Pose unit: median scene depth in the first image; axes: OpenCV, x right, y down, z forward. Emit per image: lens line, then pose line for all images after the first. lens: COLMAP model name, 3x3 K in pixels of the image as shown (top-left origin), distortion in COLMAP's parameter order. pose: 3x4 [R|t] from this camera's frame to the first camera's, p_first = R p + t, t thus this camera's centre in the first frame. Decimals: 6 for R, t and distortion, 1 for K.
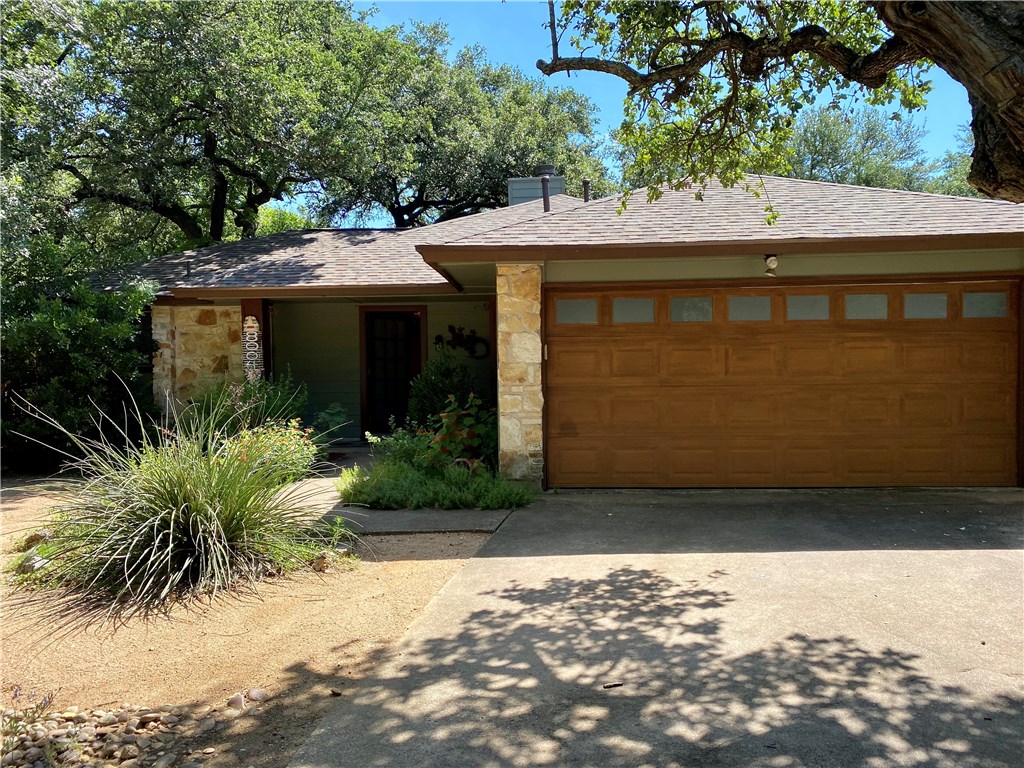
lens RADIAL K [[786.3, 0, 512.0], [0, 786.3, 384.0], [0, 0, 1]] dist [0.077165, -0.116029]
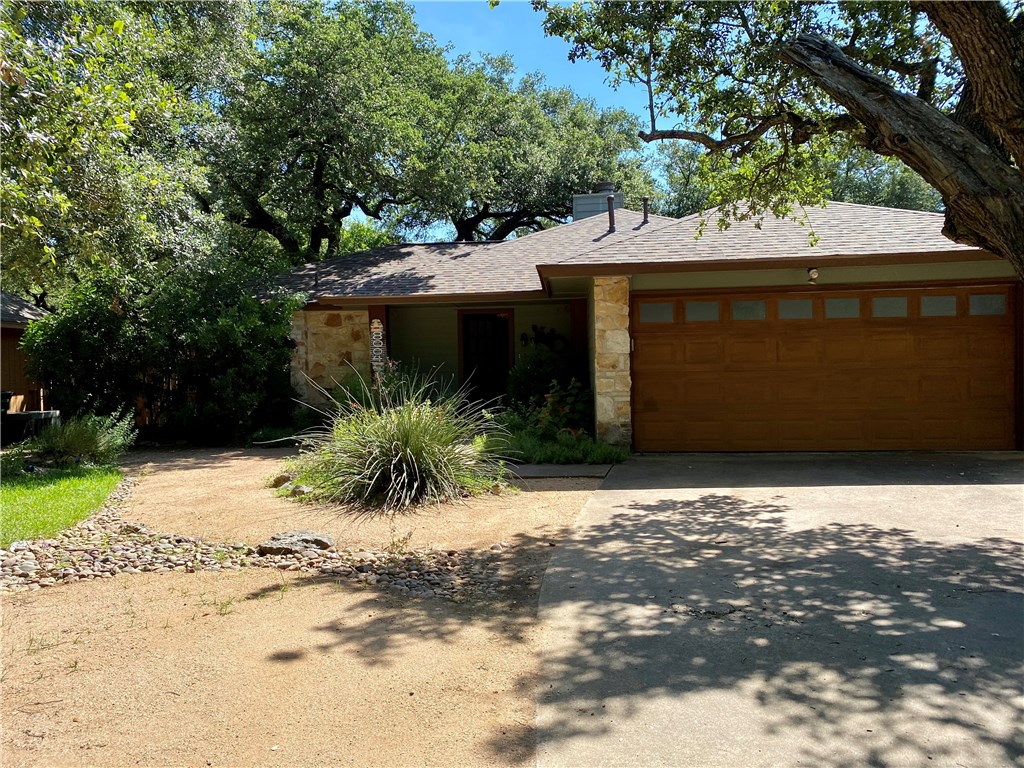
lens RADIAL K [[954.0, 0, 433.4], [0, 954.0, 389.9], [0, 0, 1]] dist [0.121840, -0.247417]
pose [[0.998822, -0.005033, -0.048261, -0.206696], [0.004807, 0.999977, -0.004789, 0.038493], [0.048284, 0.004551, 0.998823, -0.575372]]
